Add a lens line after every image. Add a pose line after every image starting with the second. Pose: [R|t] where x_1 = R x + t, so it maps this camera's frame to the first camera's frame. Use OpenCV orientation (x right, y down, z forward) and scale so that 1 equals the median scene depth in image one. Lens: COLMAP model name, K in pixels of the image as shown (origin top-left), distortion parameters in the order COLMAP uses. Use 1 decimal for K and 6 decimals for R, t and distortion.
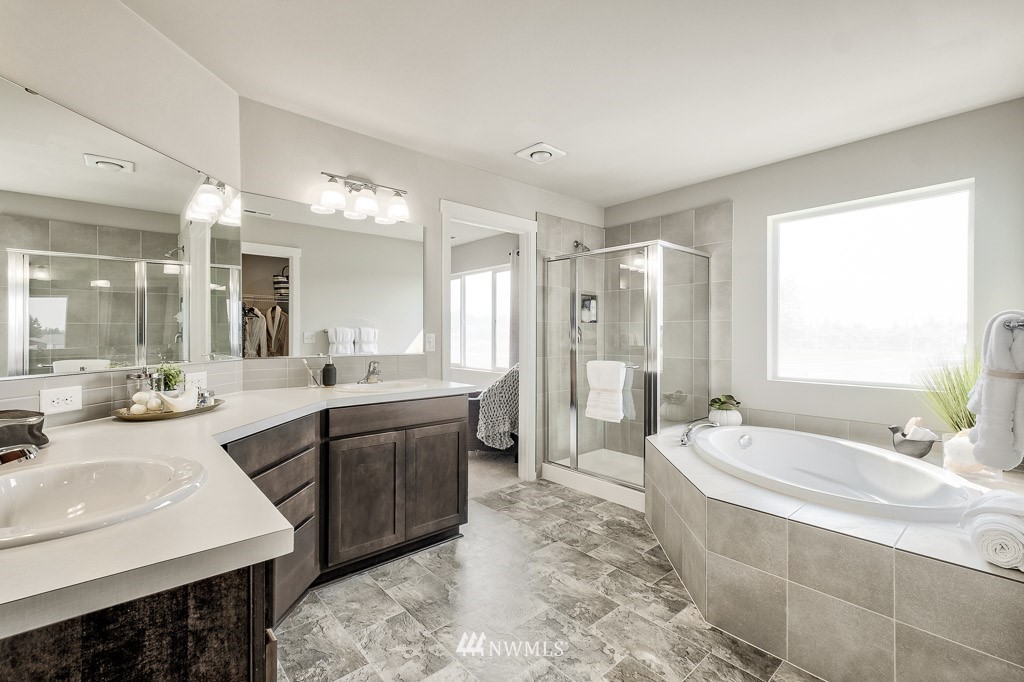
lens RADIAL K [[462.3, 0, 520.9], [0, 462.3, 338.7], [0, 0, 1]] dist [0.009883, -0.000368]
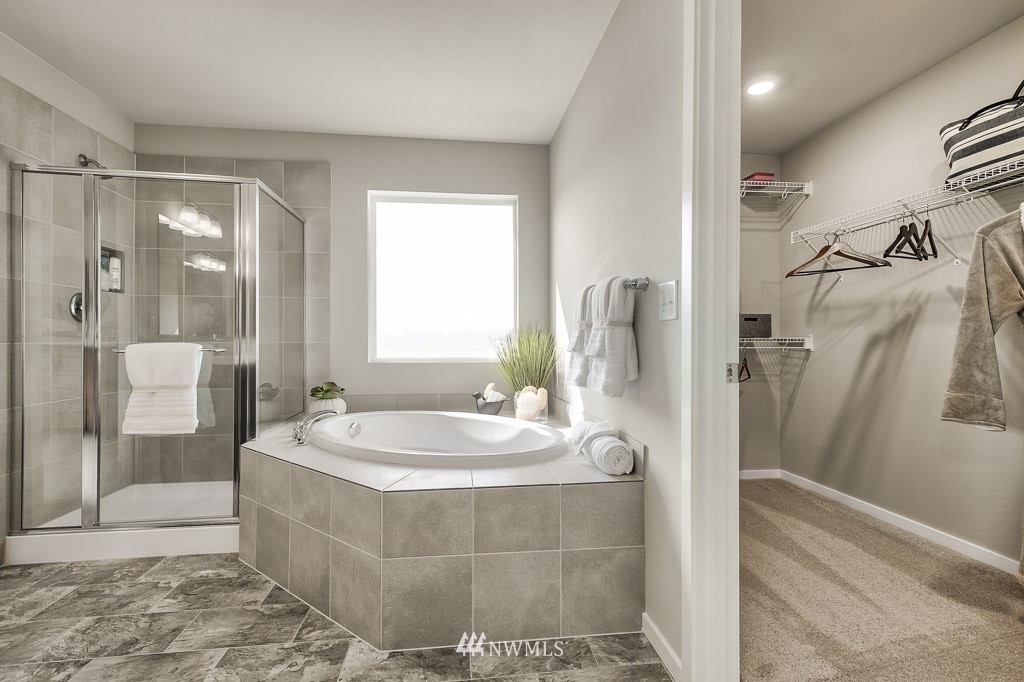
lens RADIAL K [[462.3, 0, 520.9], [0, 462.3, 338.7], [0, 0, 1]] dist [0.009883, -0.000368]
pose [[0.570113, -0.000351, 0.821566, -0.079111], [0.011198, 0.999910, -0.007343, 0.058968], [-0.821490, 0.013386, 0.570066, 0.236875]]
